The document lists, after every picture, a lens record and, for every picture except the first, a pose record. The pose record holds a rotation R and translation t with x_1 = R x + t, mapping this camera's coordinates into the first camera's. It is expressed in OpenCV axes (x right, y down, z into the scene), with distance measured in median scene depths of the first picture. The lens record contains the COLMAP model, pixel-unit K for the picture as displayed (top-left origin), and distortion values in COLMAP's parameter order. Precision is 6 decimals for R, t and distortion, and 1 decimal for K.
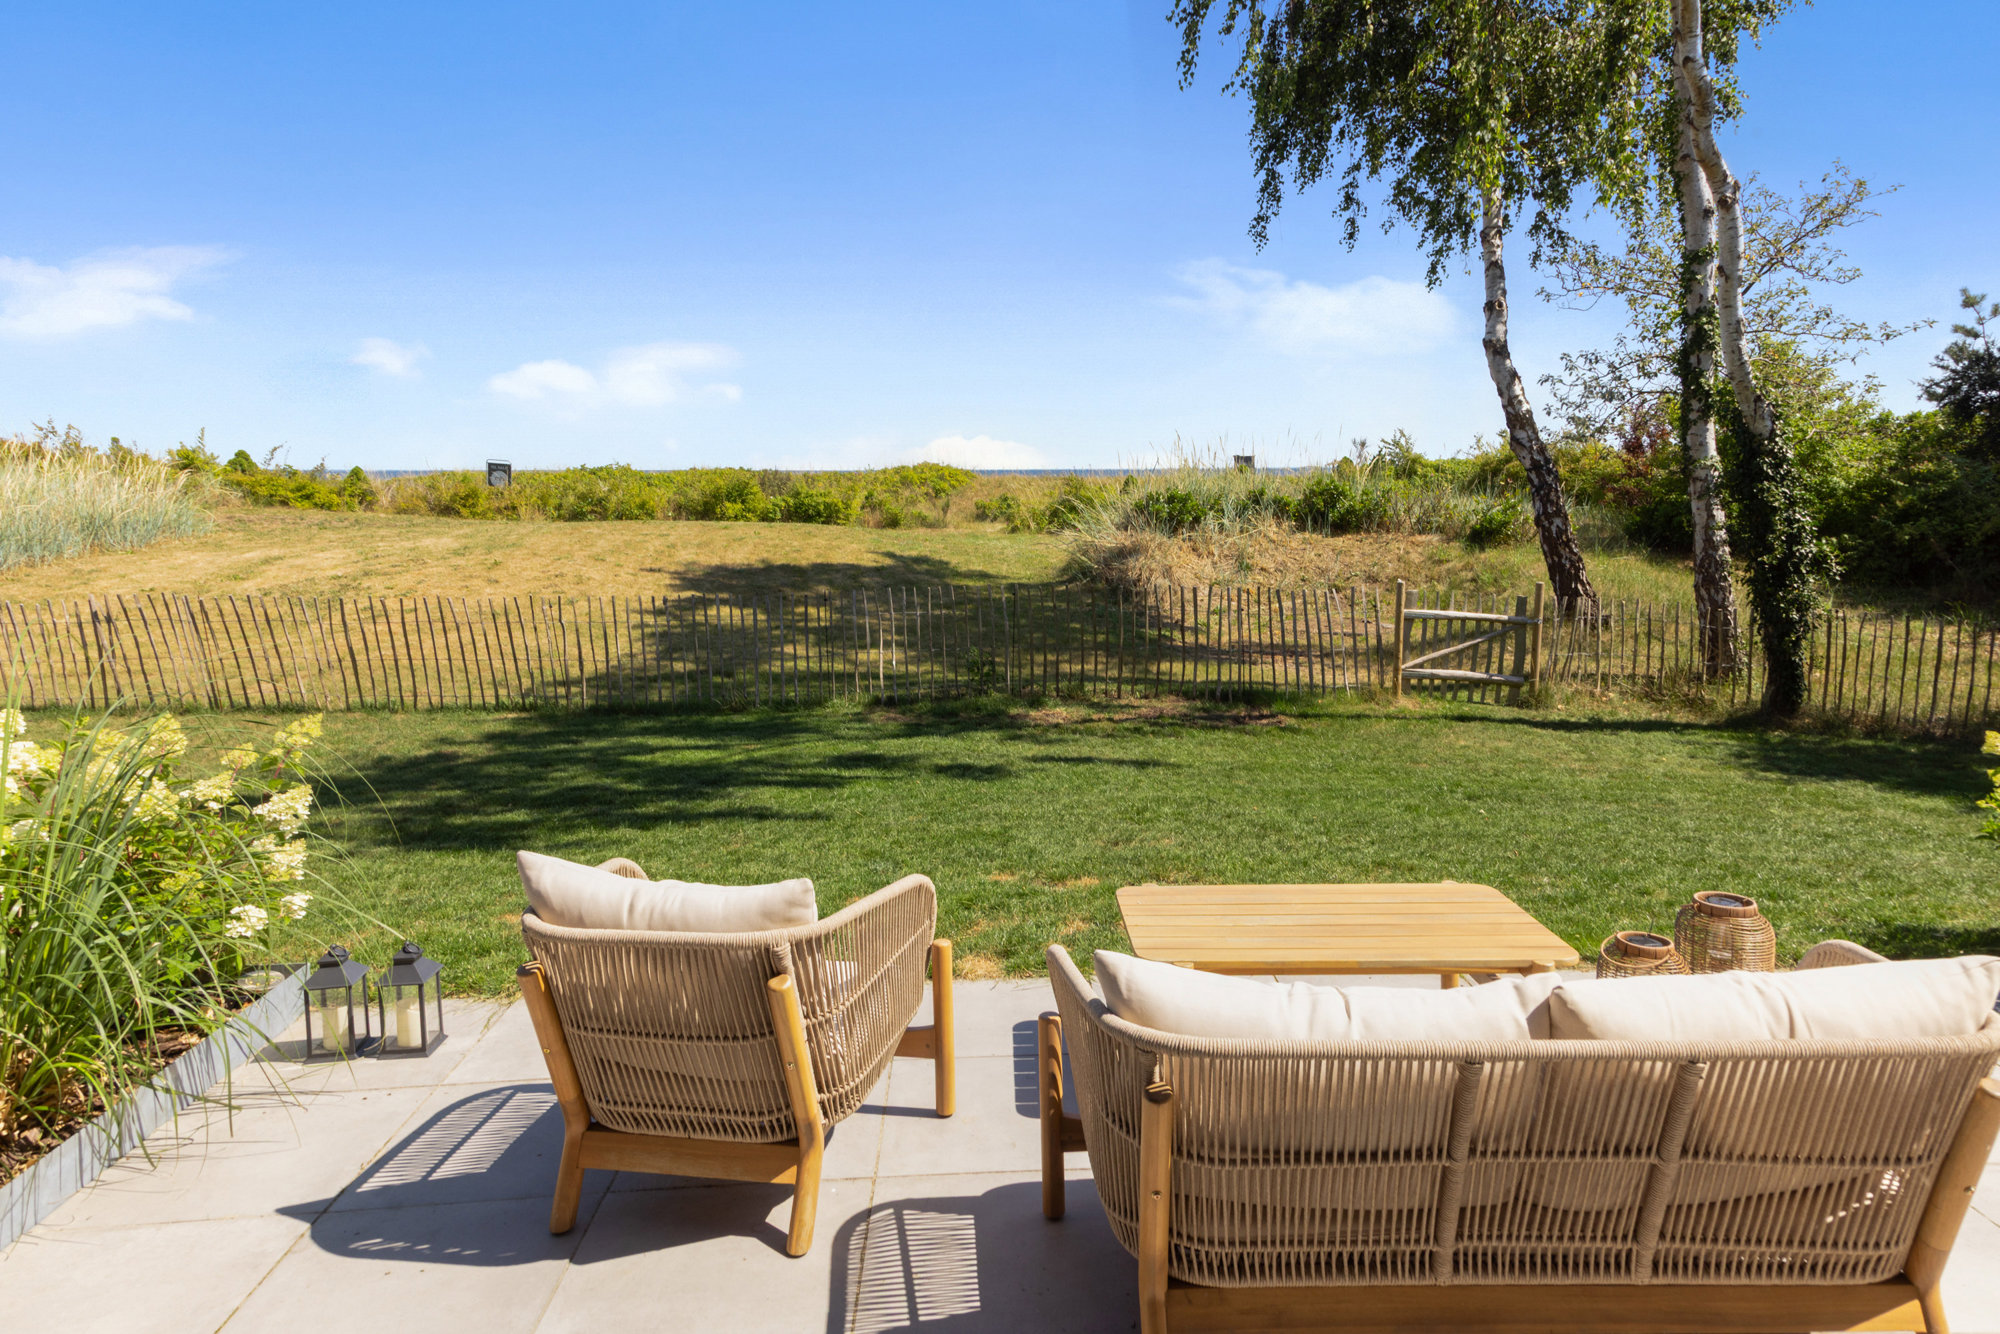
lens RADIAL K [[1303.0, 0, 1000.0], [0, 1303.0, 667.0], [0, 0, 1]] dist [0.097541, -0.000228]
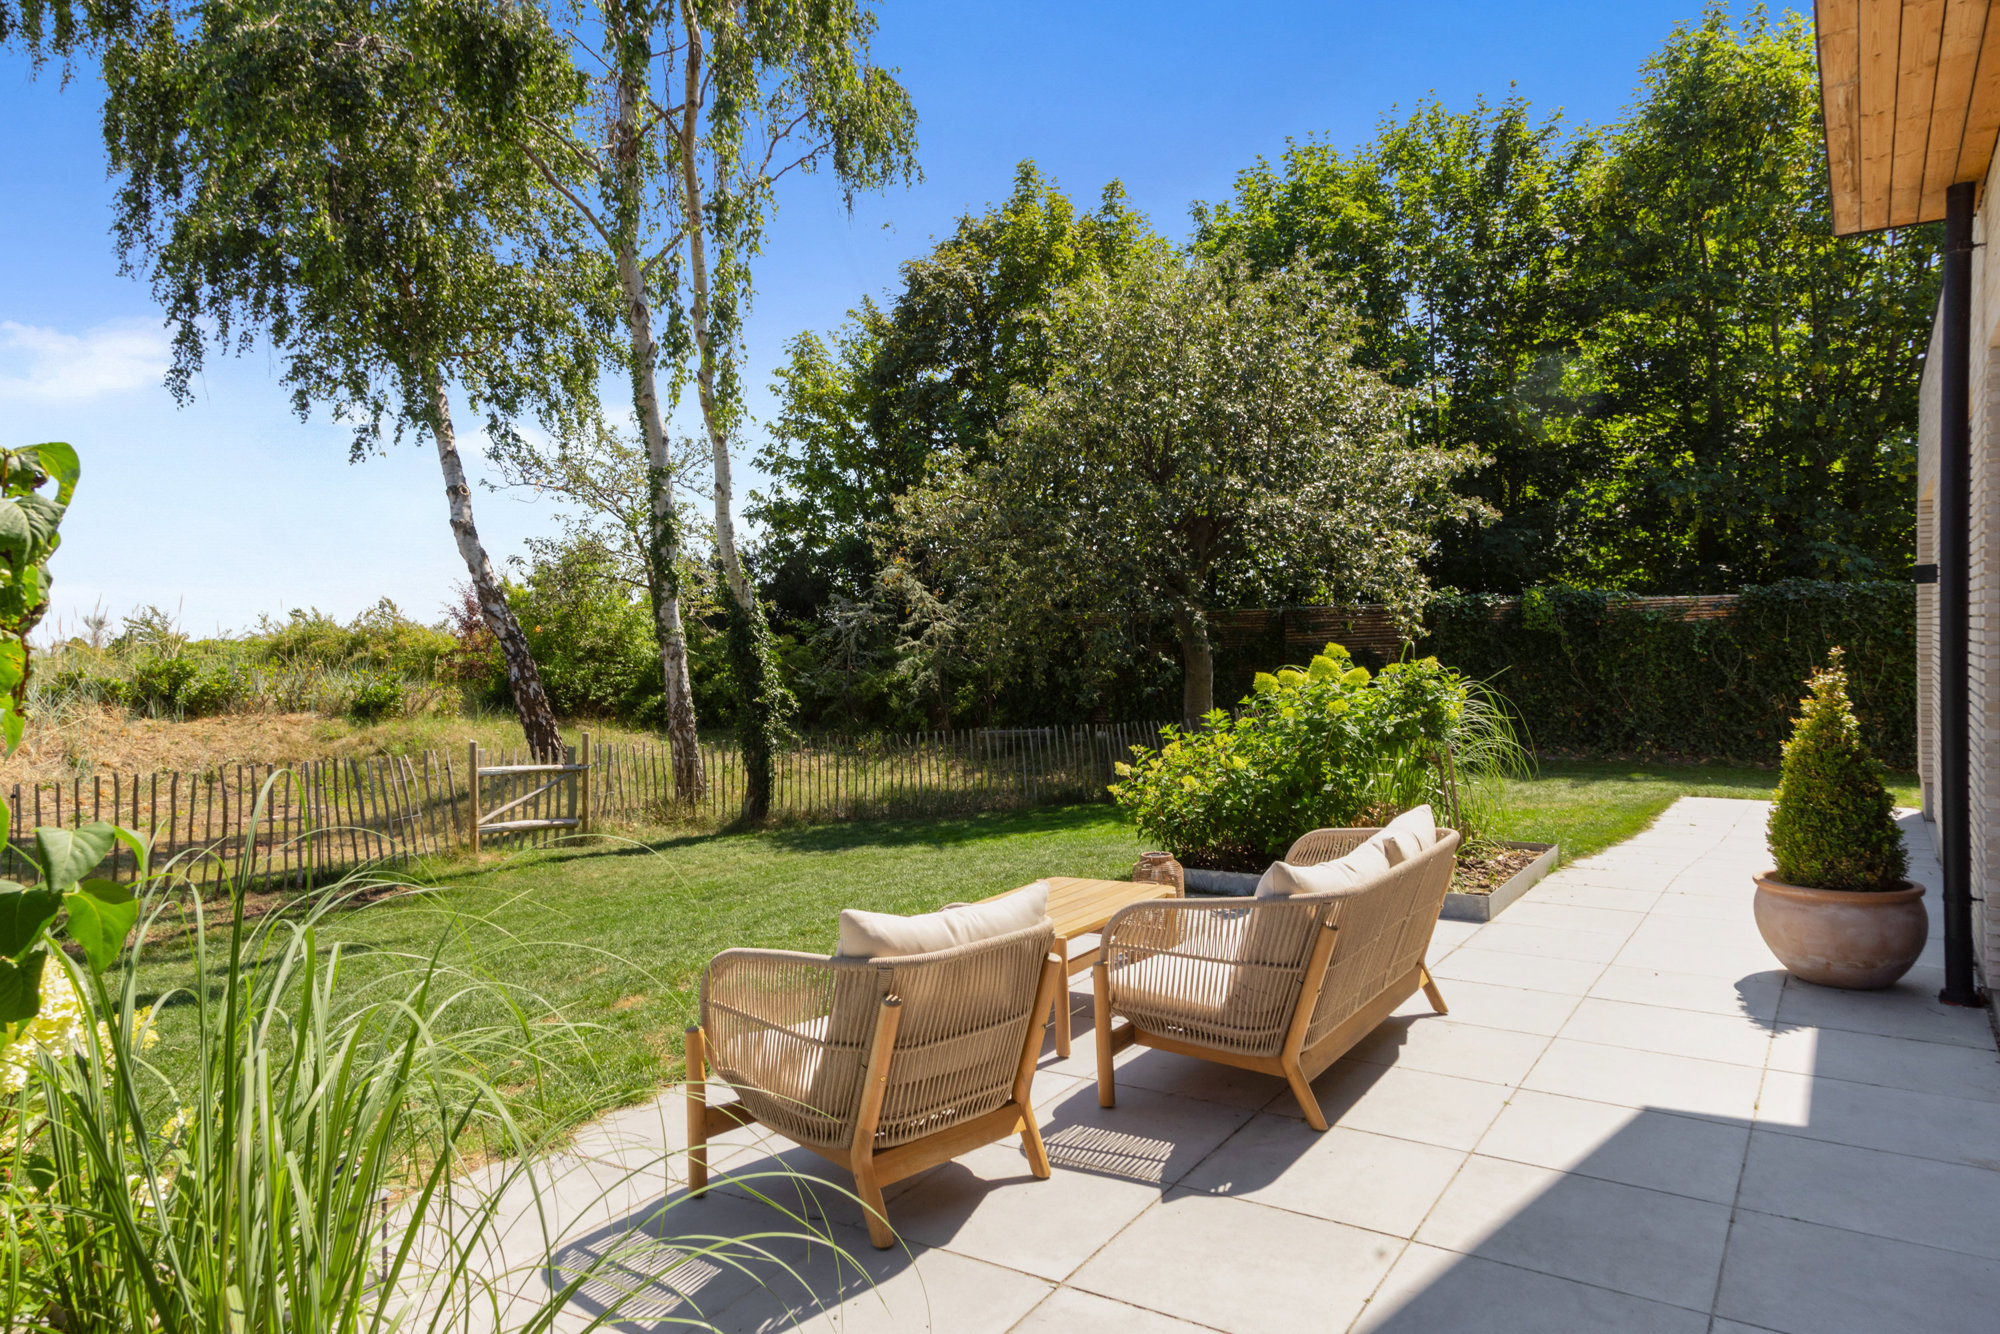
lens RADIAL K [[1303.0, 0, 1000.0], [0, 1303.0, 667.0], [0, 0, 1]] dist [0.097541, -0.000228]
pose [[0.584222, -0.030556, 0.811019, -0.250322], [0.143209, 0.987492, -0.065956, 0.004932], [-0.798859, 0.154679, 0.581290, 0.039519]]
